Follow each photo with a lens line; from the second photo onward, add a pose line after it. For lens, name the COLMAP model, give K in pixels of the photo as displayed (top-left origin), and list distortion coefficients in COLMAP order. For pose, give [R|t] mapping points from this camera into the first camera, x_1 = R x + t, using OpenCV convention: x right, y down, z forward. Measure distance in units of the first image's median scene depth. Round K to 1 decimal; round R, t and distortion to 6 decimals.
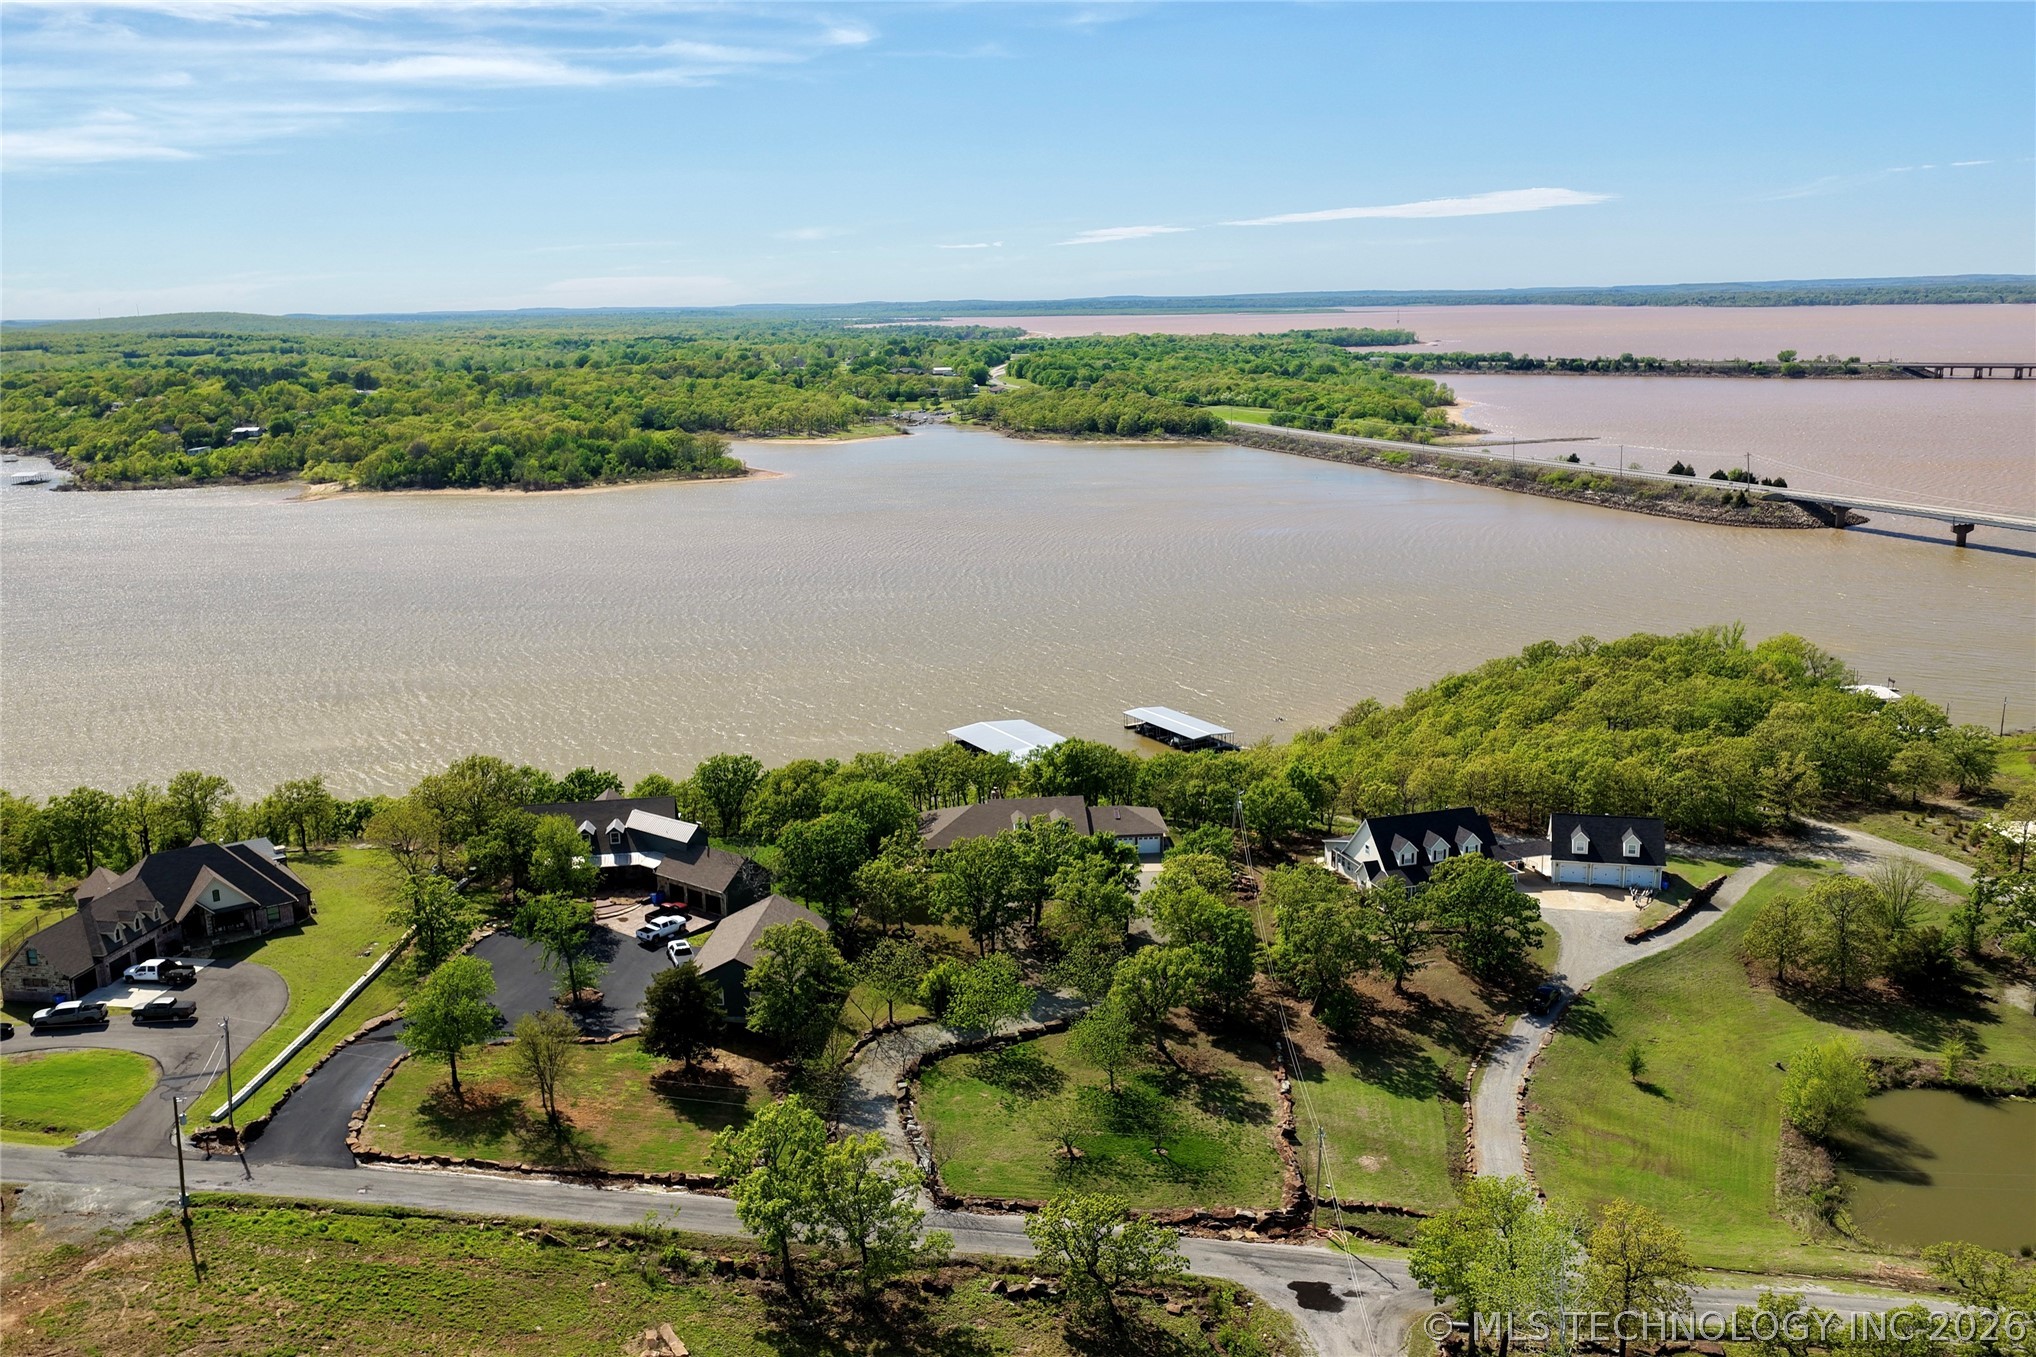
lens RADIAL K [[1689.0, 0, 1022.6], [0, 1689.0, 673.3], [0, 0, 1]] dist [-0.017006, 0.039098]
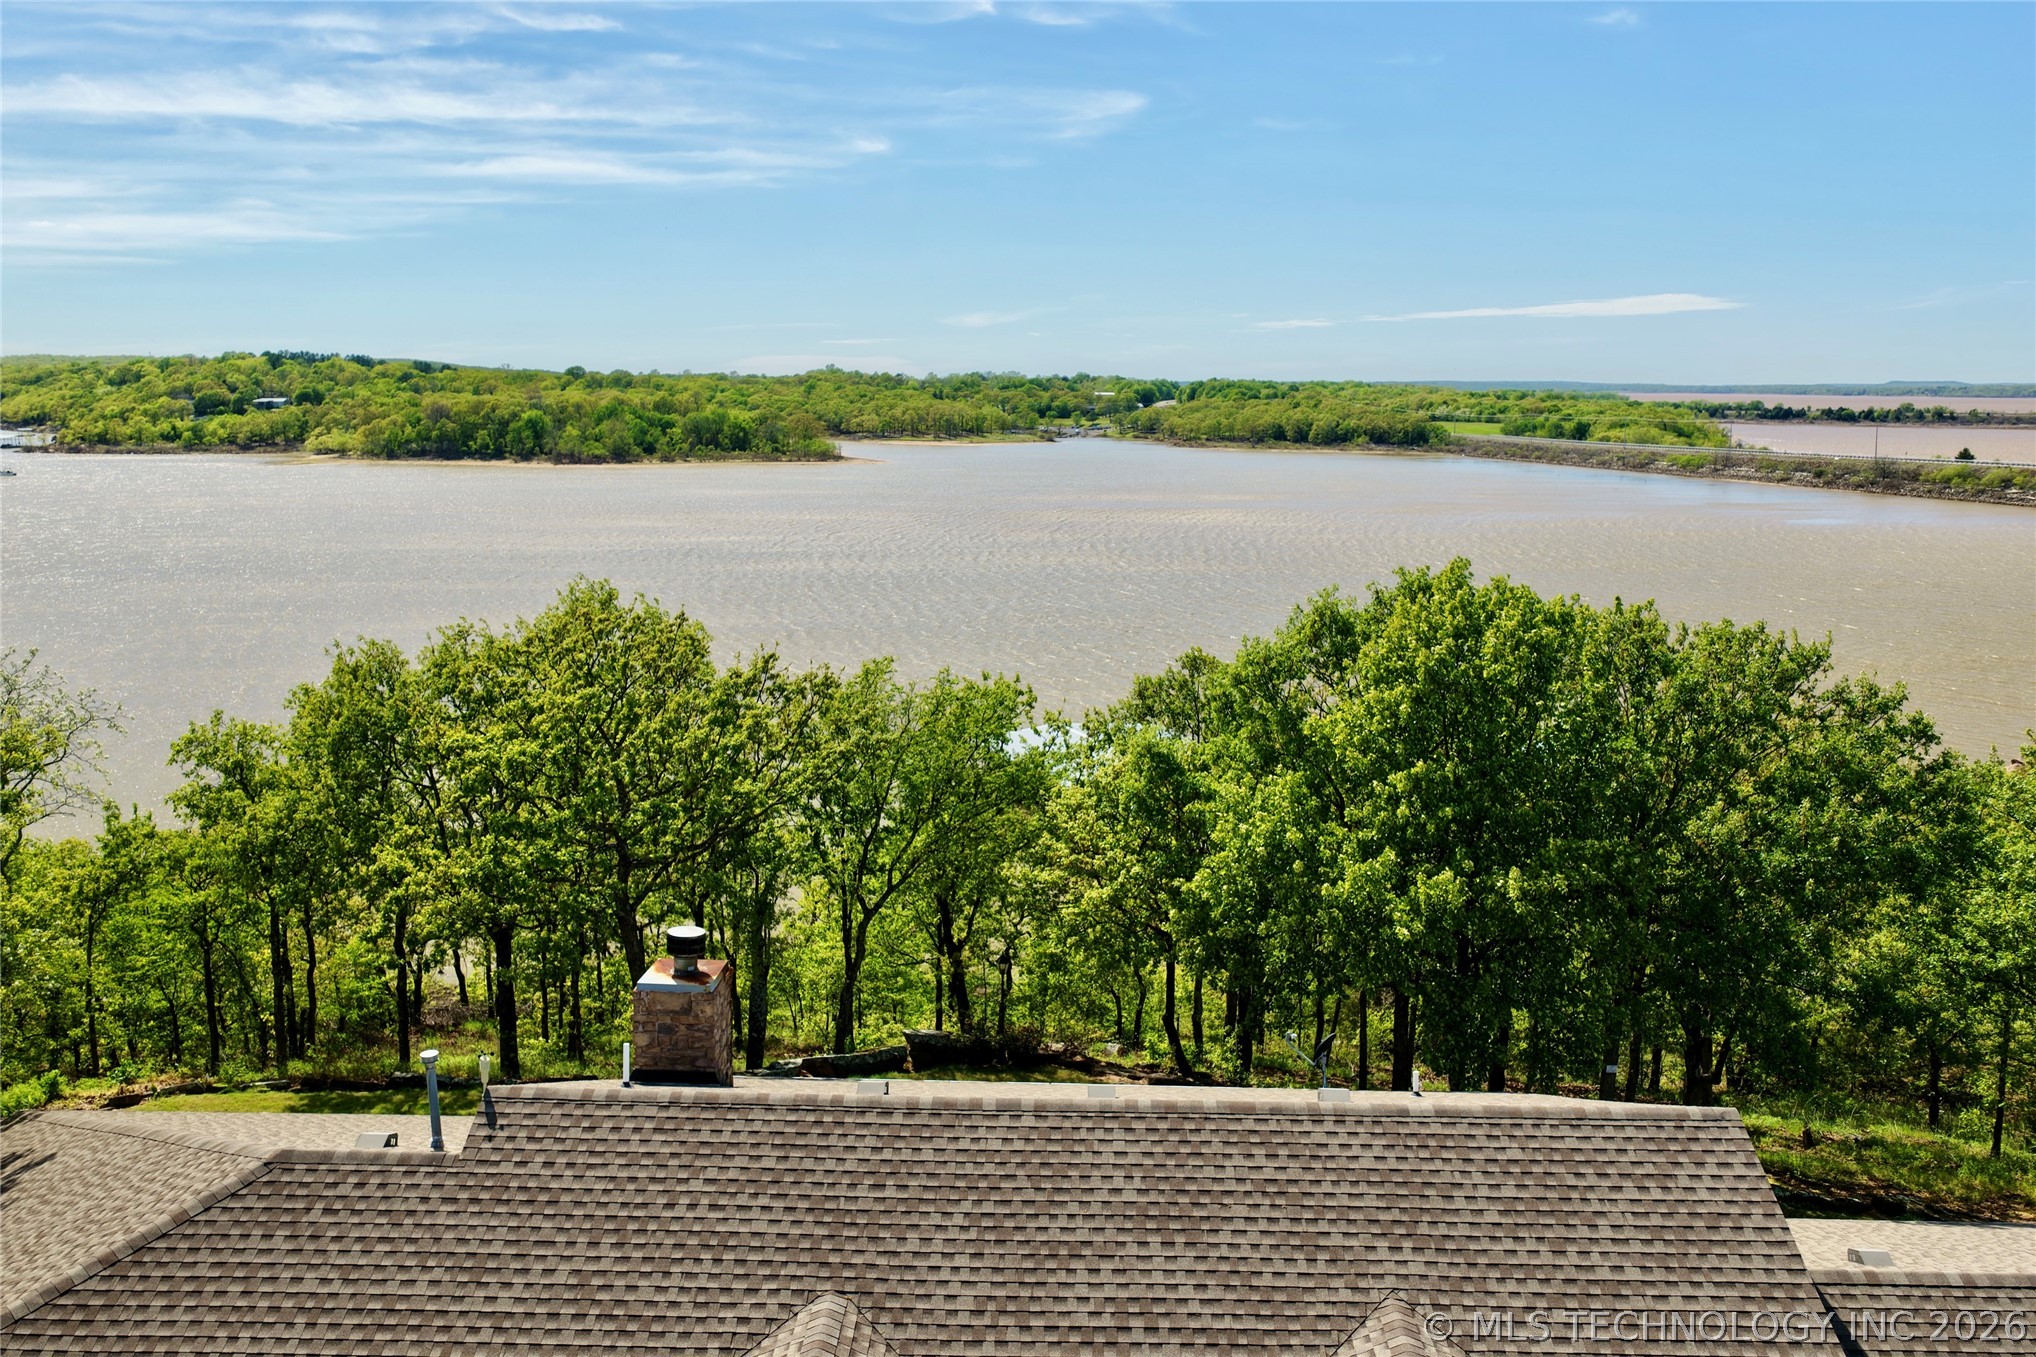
lens RADIAL K [[1689.0, 0, 1022.6], [0, 1689.0, 673.3], [0, 0, 1]] dist [-0.017006, 0.039098]
pose [[0.994402, 0.043677, -0.096214, 0.004945], [-0.048216, 0.997806, -0.045363, 0.028462], [0.094022, 0.049749, 0.994326, 0.455543]]
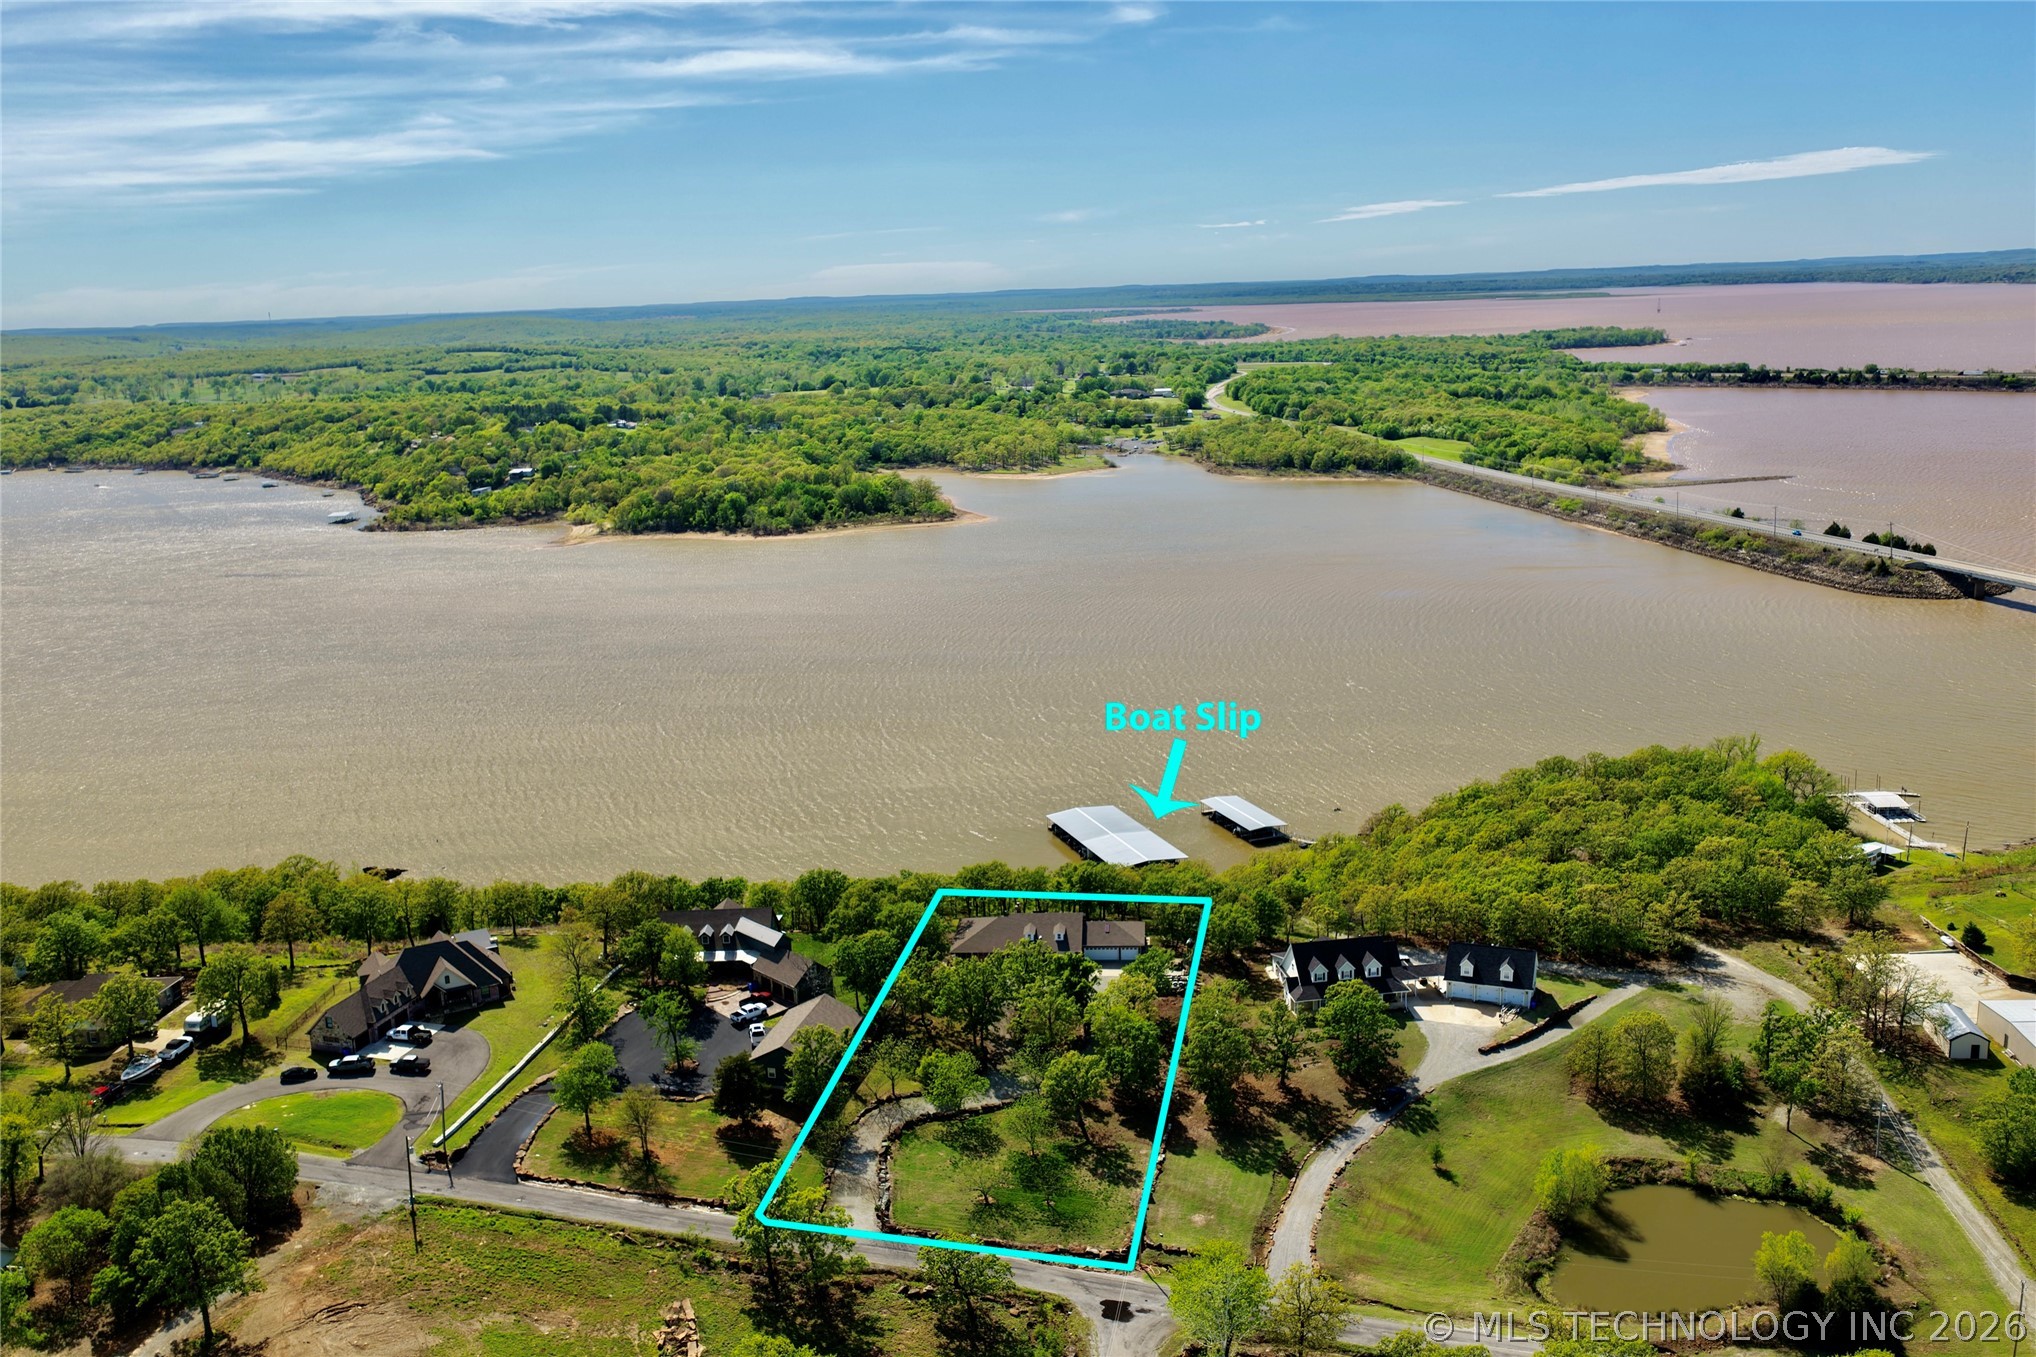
lens RADIAL K [[1689.0, 0, 1022.6], [0, 1689.0, 673.3], [0, 0, 1]] dist [-0.017006, 0.039098]
pose [[0.988731, 0.016296, -0.148815, 0.089036], [-0.014733, 0.999824, 0.011604, -0.062352], [0.148978, -0.009281, 0.988797, -0.143242]]
